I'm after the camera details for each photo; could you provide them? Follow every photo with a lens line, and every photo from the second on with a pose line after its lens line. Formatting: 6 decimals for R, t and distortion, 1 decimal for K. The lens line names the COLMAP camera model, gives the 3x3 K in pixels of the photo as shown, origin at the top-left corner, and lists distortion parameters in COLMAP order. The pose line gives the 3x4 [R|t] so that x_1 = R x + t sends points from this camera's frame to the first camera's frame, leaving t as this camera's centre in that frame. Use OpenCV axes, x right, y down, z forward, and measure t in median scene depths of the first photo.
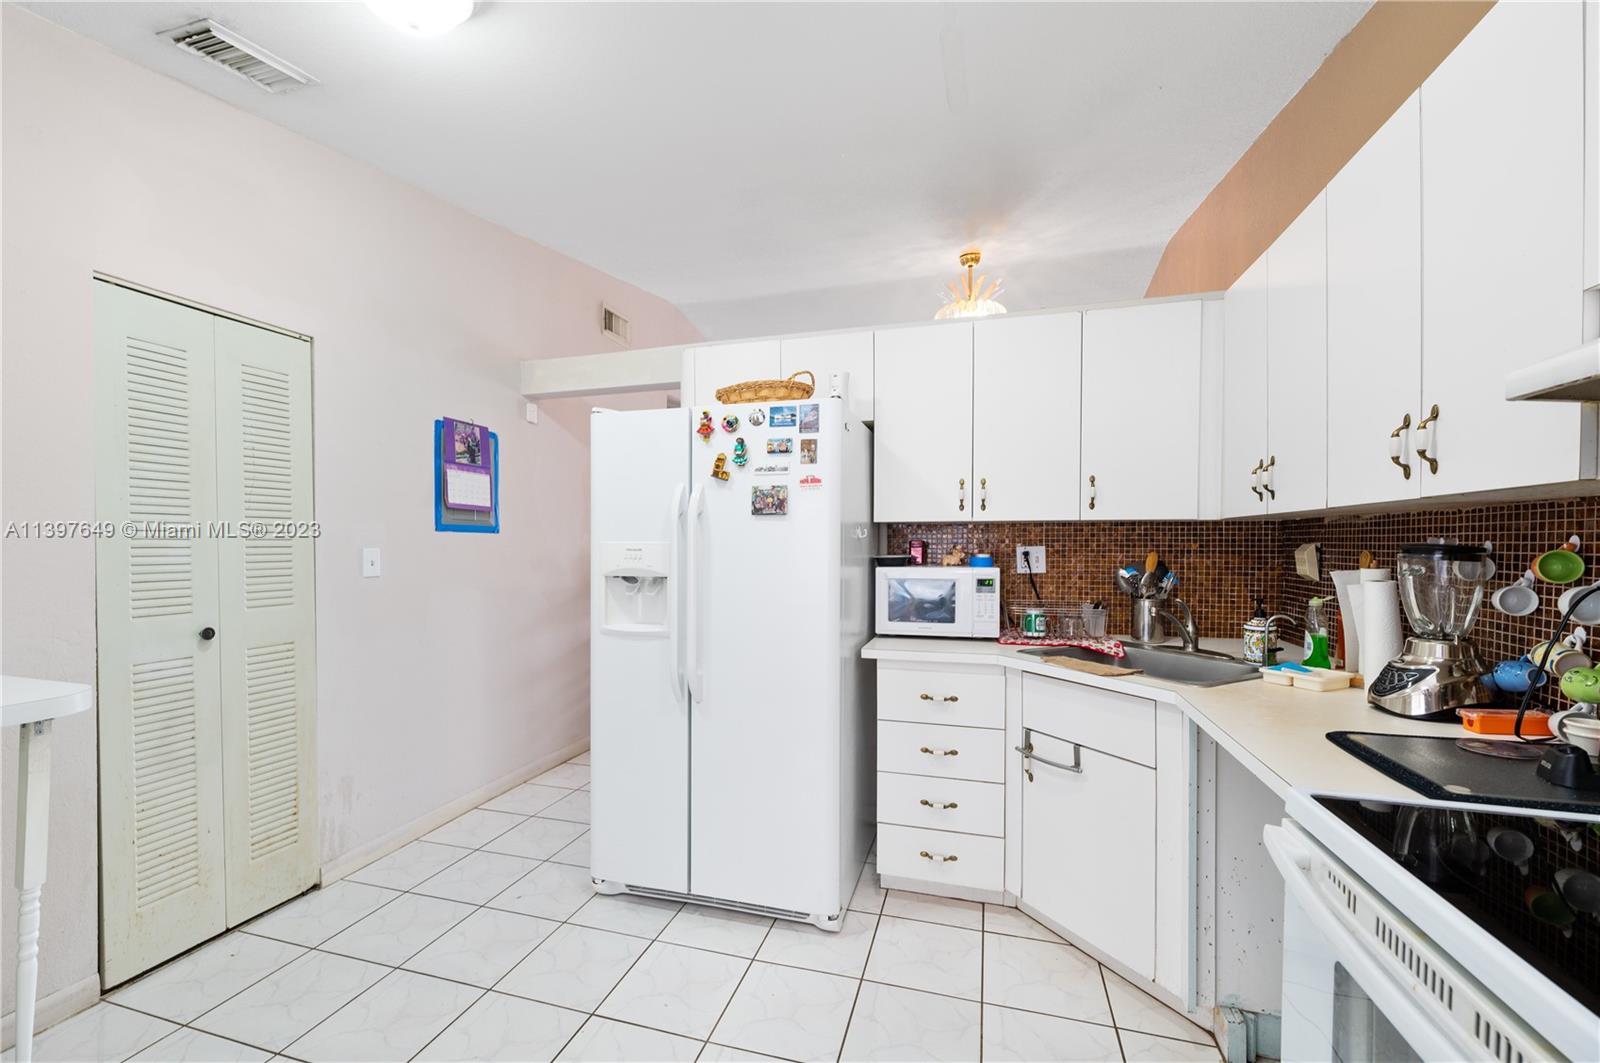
lens RADIAL K [[635.5, 0, 806.7], [0, 635.5, 555.4], [0, 0, 1]] dist [-0.000330, -0.000028]
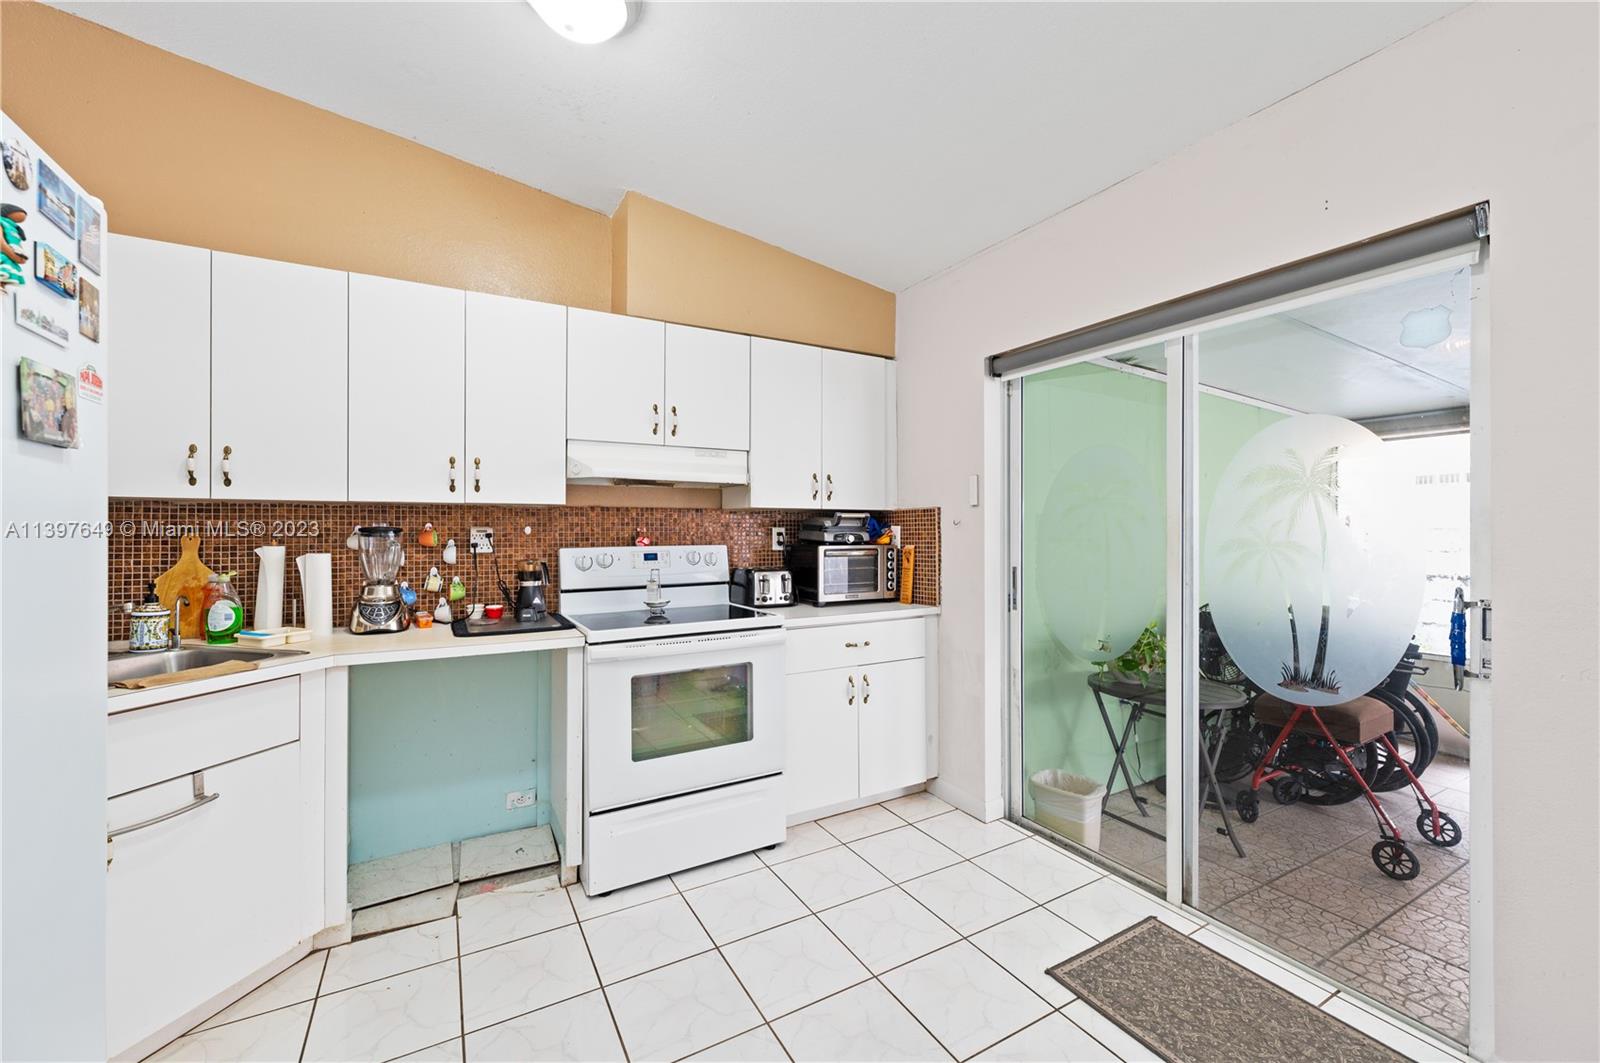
lens RADIAL K [[652.5, 0, 800.0], [0, 652.5, 531.5], [0, 0, 1]] dist [-0.000340, -0.000057]
pose [[-0.706986, -0.003117, 0.707220, -0.650490], [0.013828, 0.999738, 0.018229, -0.014991], [-0.707092, 0.022667, -0.706758, 0.933750]]
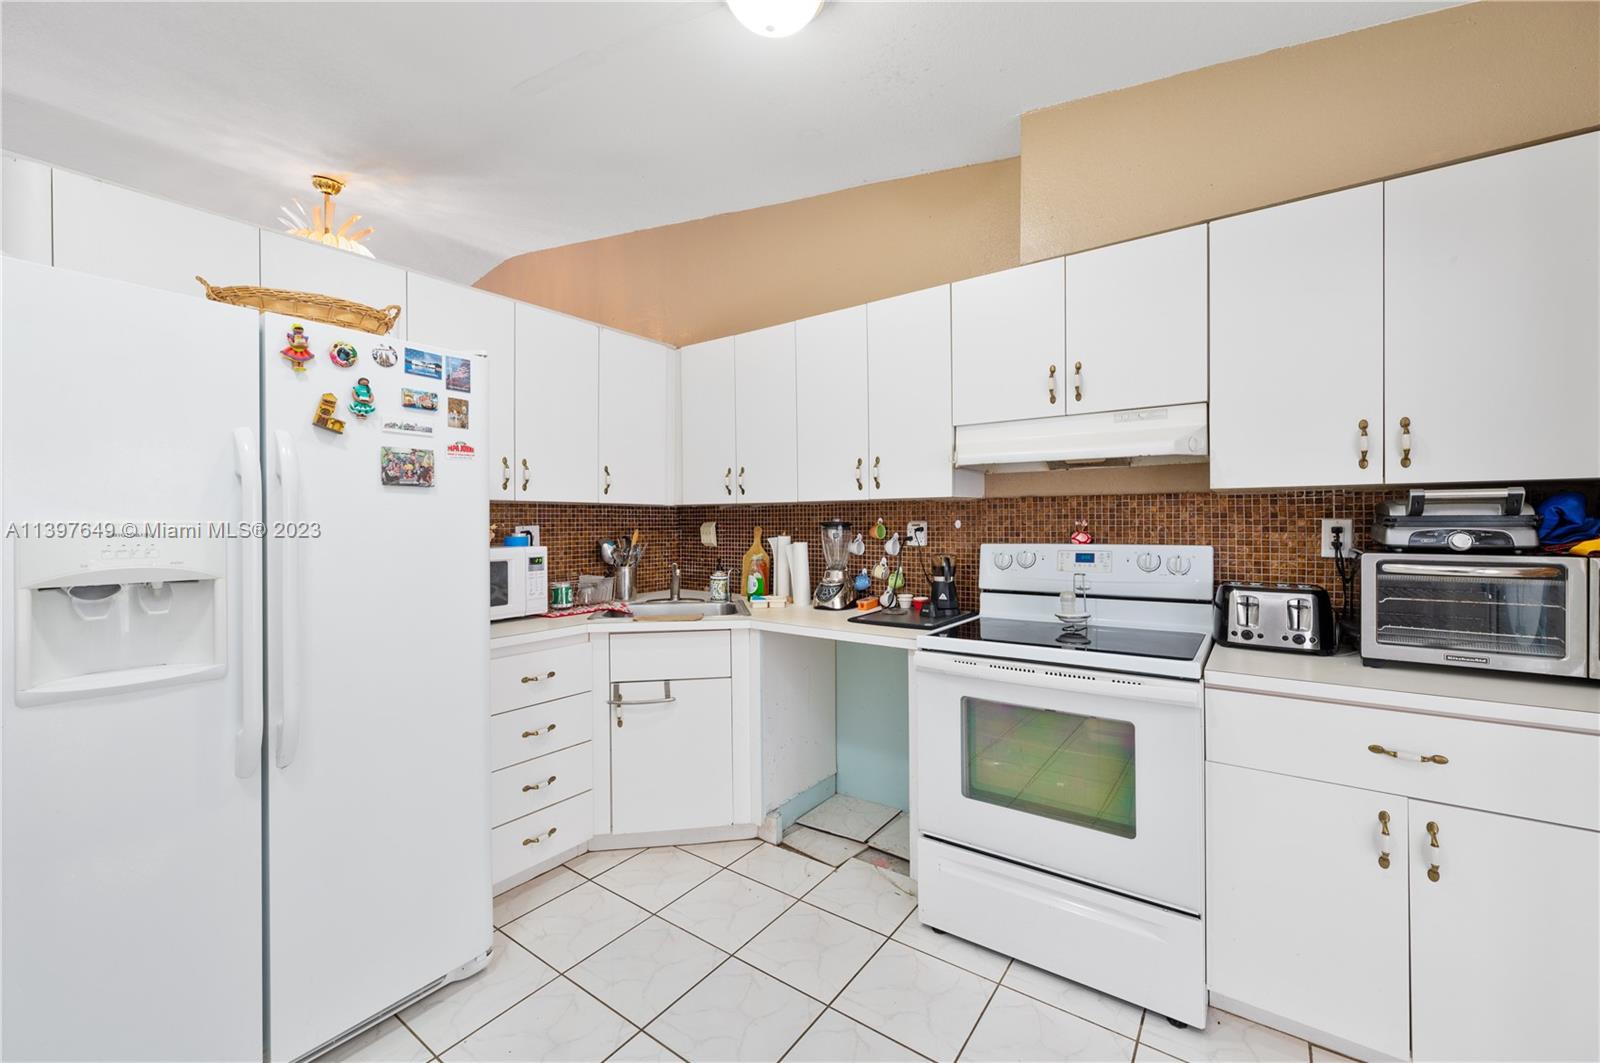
lens RADIAL K [[634.8, 0, 784.7], [0, 634.8, 526.8], [0, 0, 1]] dist [0.000180, 0.000077]
pose [[0.354519, -0.007334, 0.935020, -0.617582], [0.022459, 0.999748, -0.000674, -0.003001], [-0.934779, 0.021239, 0.354594, 0.293689]]
